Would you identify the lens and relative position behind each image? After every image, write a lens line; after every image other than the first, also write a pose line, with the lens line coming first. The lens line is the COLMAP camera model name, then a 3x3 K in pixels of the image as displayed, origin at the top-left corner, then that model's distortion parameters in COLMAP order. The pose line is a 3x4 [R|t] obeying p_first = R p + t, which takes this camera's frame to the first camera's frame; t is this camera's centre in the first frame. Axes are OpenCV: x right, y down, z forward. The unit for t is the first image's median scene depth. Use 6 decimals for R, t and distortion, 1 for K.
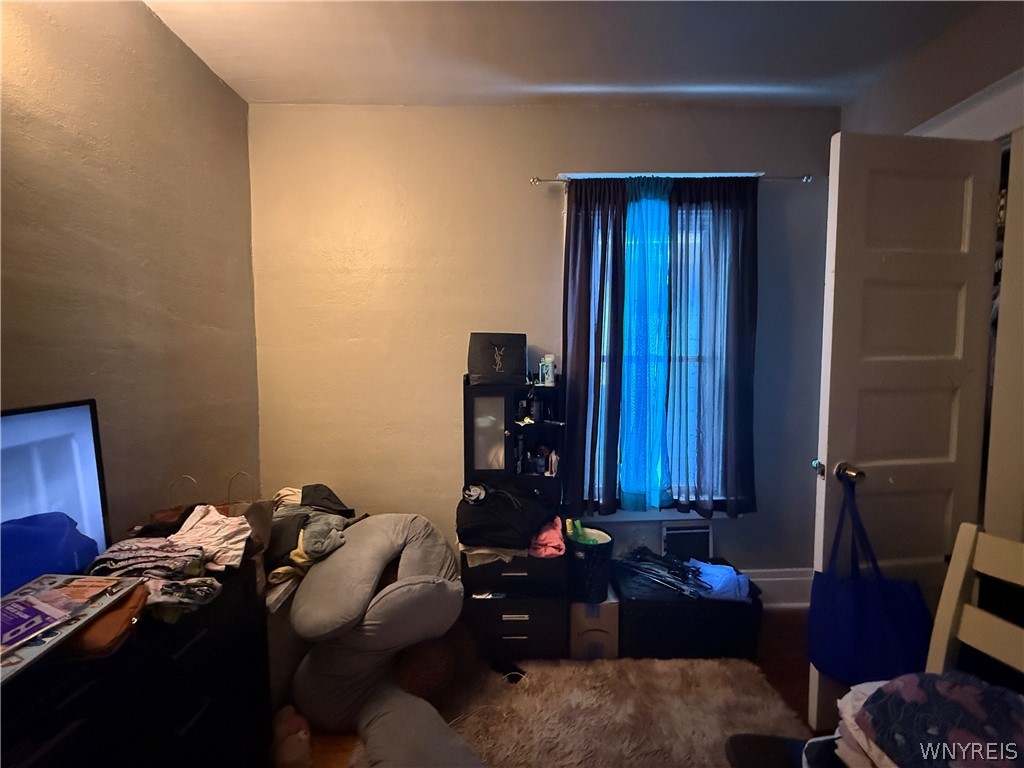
lens RADIAL K [[406.7, 0, 510.4], [0, 406.7, 384.7], [0, 0, 1]] dist [-0.000018, 0.000512]
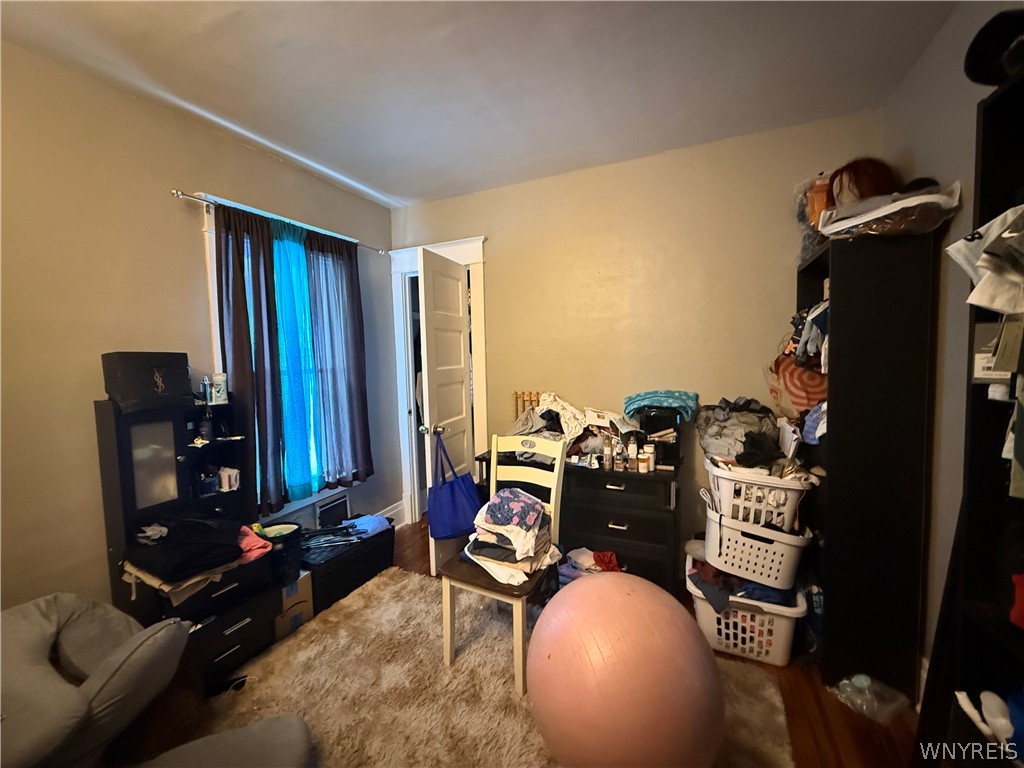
lens RADIAL K [[406.7, 0, 513.3], [0, 406.7, 381.2], [0, 0, 1]] dist [-0.000018, 0.000512]
pose [[0.441425, -0.066192, 0.894854, -0.496196], [0.075636, 0.996471, 0.036398, -0.035443], [-0.894105, 0.051616, 0.444873, -0.116504]]
